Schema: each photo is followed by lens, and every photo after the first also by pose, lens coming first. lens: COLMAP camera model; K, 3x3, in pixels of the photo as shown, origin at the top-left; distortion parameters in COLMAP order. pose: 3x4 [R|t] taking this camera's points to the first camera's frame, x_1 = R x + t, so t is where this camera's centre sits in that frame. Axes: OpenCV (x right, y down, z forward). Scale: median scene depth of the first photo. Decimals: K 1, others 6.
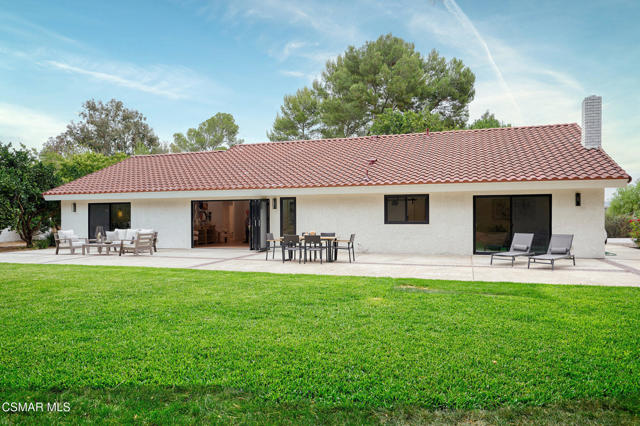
lens RADIAL K [[436.1, 0, 320.6], [0, 436.1, 218.5], [0, 0, 1]] dist [-0.008744, 0.000595]
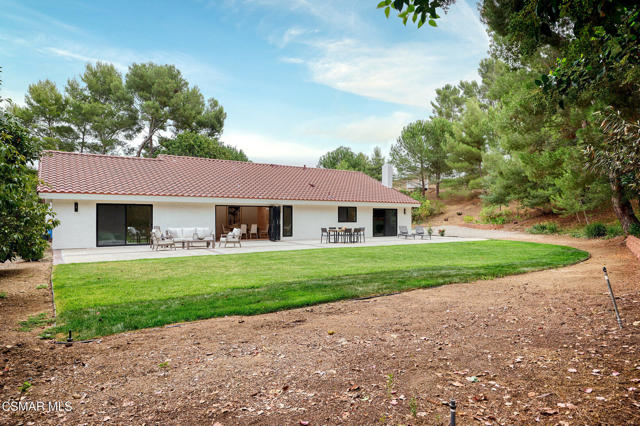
lens RADIAL K [[389.2, 0, 322.1], [0, 389.2, 212.9], [0, 0, 1]] dist [-0.006891, 0.003156]
pose [[0.608799, 0.014313, 0.793195, -0.913498], [-0.001463, 0.999856, -0.016919, 0.000647], [-0.793323, 0.009140, 0.608732, 0.051825]]
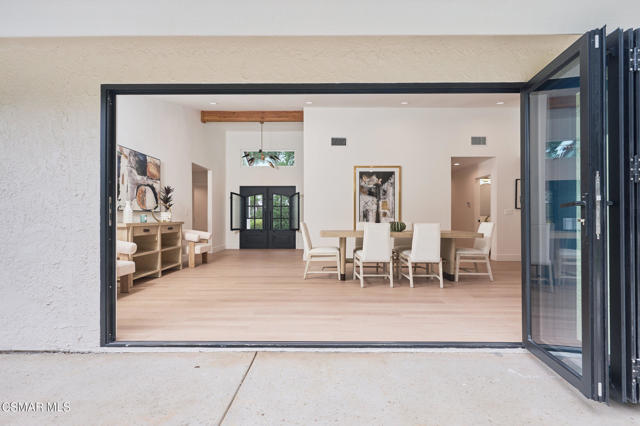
lens RADIAL K [[305.6, 0, 319.4], [0, 305.6, 216.9], [0, 0, 1]] dist [-0.003252, -0.001038]
pose [[0.953882, 0.009880, 0.300020, -0.225459], [-0.007389, 0.999928, -0.009437, 0.014110], [-0.300092, 0.006785, 0.953886, 0.766838]]
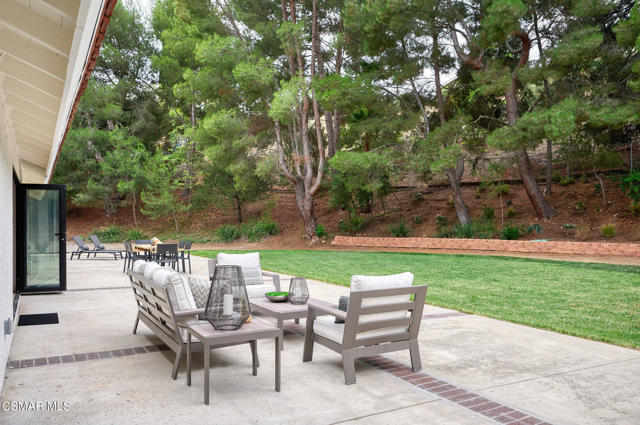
lens RADIAL K [[492.3, 0, 321.4], [0, 492.3, 212.4], [0, 0, 1]] dist [-0.013358, -0.002375]
pose [[-0.731200, 0.016665, 0.681959, -0.610881], [0.006059, 0.999821, -0.017935, -0.001347], [-0.682136, -0.008982, -0.731170, 0.972118]]
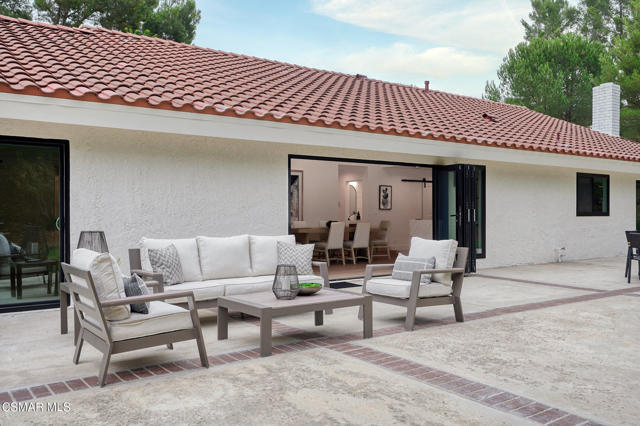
lens RADIAL K [[559.1, 0, 323.7], [0, 559.1, 217.3], [0, 0, 1]] dist [-0.006456, -0.003288]
pose [[0.583965, -0.003101, 0.811773, -0.598955], [-0.001424, 0.999987, 0.004845, 0.008291], [-0.811777, -0.003985, 0.583953, 0.631634]]
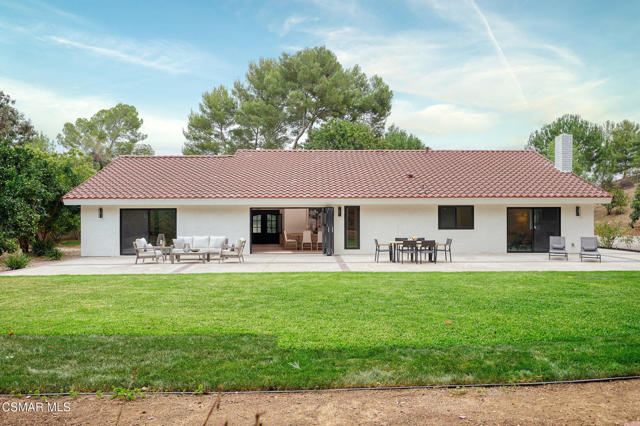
lens RADIAL K [[451.2, 0, 320.6], [0, 451.2, 215.6], [0, 0, 1]] dist [-0.006345, 0.000714]
pose [[0.941426, 0.002374, 0.337213, -0.450355], [-0.000118, 0.999977, -0.006709, -0.013766], [-0.337221, 0.006276, 0.941405, -0.050102]]
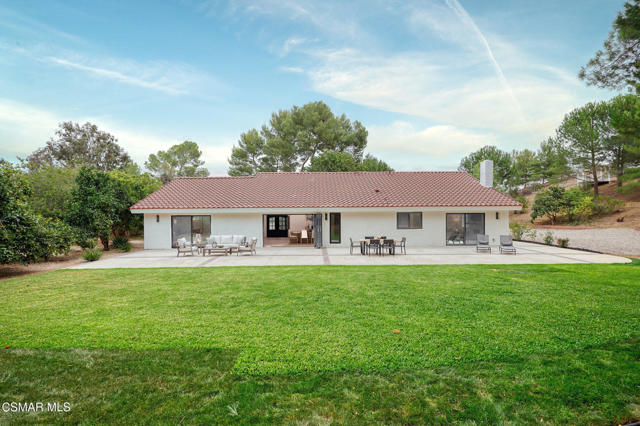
lens RADIAL K [[291.3, 0, 318.9], [0, 291.3, 215.7], [0, 0, 1]] dist [0.000875, -0.000731]
pose [[0.946955, -0.005405, 0.321322, -0.390105], [0.004144, 0.999981, 0.004609, -0.036323], [-0.321341, -0.003033, 0.946959, 0.020138]]
